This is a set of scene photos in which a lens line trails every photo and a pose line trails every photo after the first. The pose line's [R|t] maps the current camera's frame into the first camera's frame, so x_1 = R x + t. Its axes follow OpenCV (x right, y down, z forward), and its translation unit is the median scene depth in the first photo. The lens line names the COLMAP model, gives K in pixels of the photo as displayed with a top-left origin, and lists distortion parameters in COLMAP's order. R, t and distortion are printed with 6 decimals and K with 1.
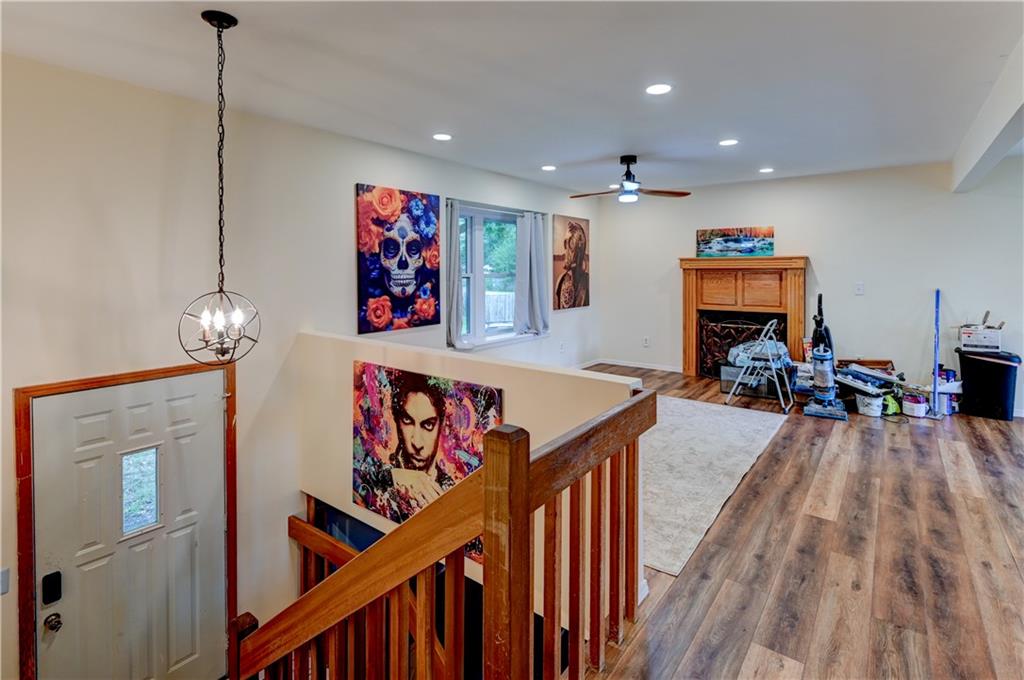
lens RADIAL K [[499.8, 0, 529.9], [0, 499.8, 276.4], [0, 0, 1]] dist [0.008234, -0.005776]
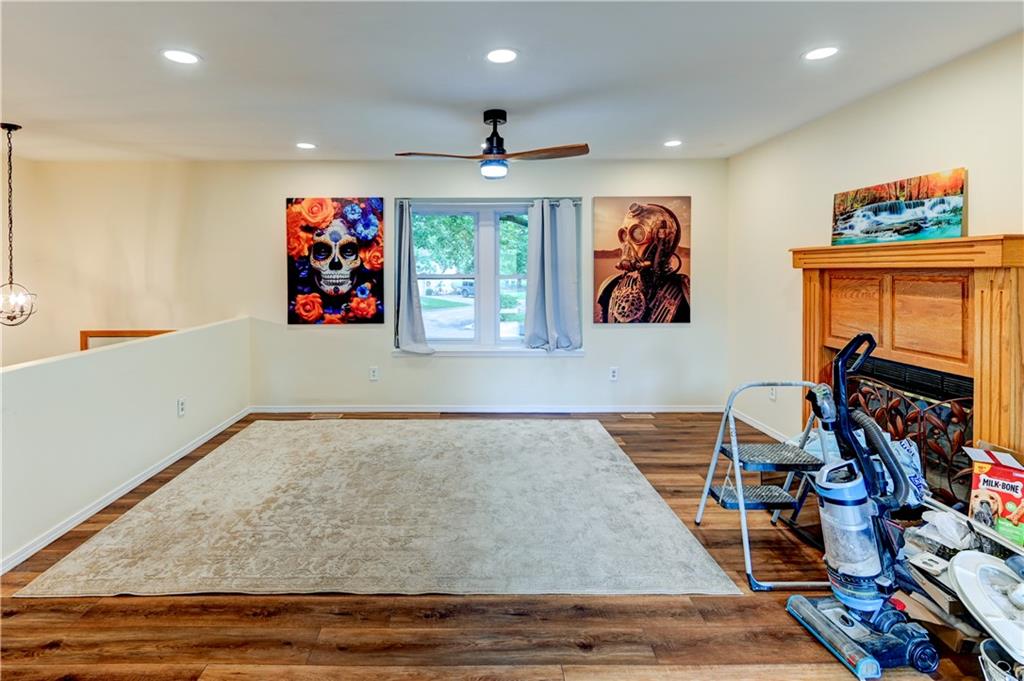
lens RADIAL K [[499.8, 0, 460.0], [0, 499.8, 270.0], [0, 0, 1]] dist [0.008234, -0.005776]
pose [[0.590348, 0.001338, -0.807148, 0.771980], [-0.010406, 0.999928, -0.005954, -0.009677], [0.807082, 0.011914, 0.590320, 0.556103]]
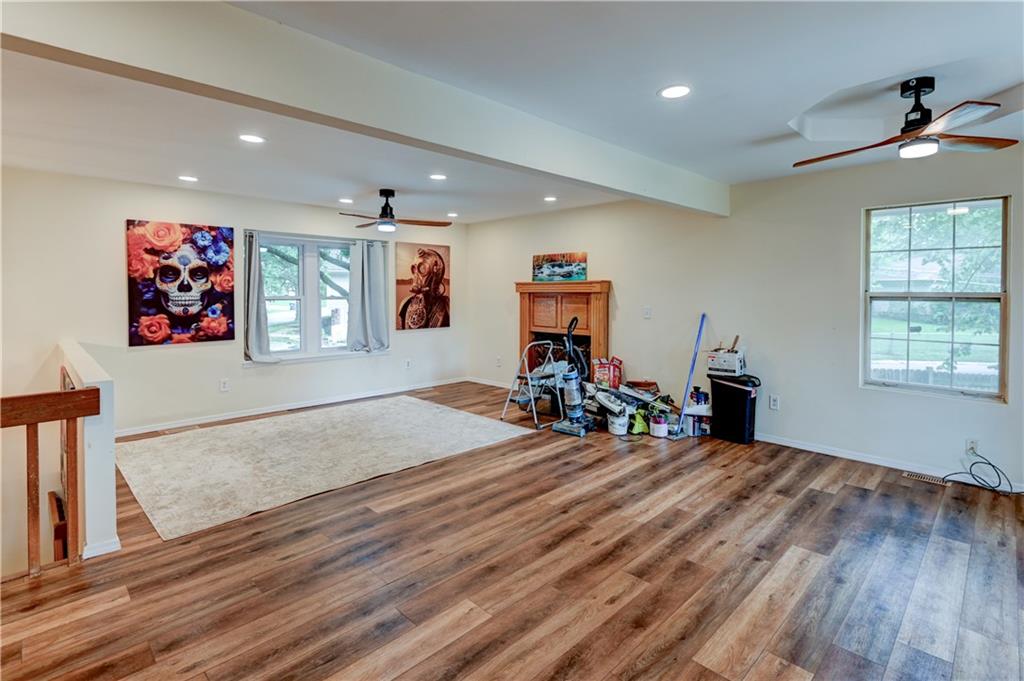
lens RADIAL K [[499.8, 0, 526.9], [0, 499.8, 299.1], [0, 0, 1]] dist [0.008234, -0.005776]
pose [[0.992177, 0.005380, -0.124724, 0.663383], [-0.005522, 0.999984, -0.000798, -0.000804], [0.124718, 0.001481, 0.992191, -0.057152]]
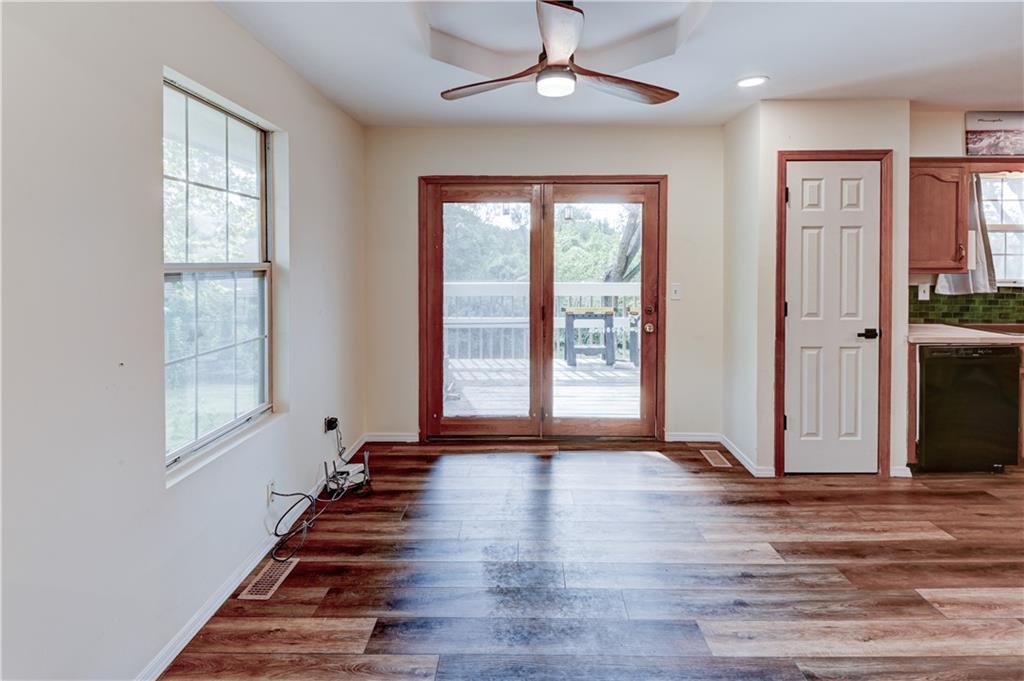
lens RADIAL K [[499.8, 0, 504.7], [0, 499.8, 267.8], [0, 0, 1]] dist [0.008234, -0.005776]
pose [[-0.584493, -0.011654, 0.811315, 0.691586], [0.015253, 0.999562, 0.025347, -0.019332], [-0.811255, 0.027190, -0.584060, 0.955397]]
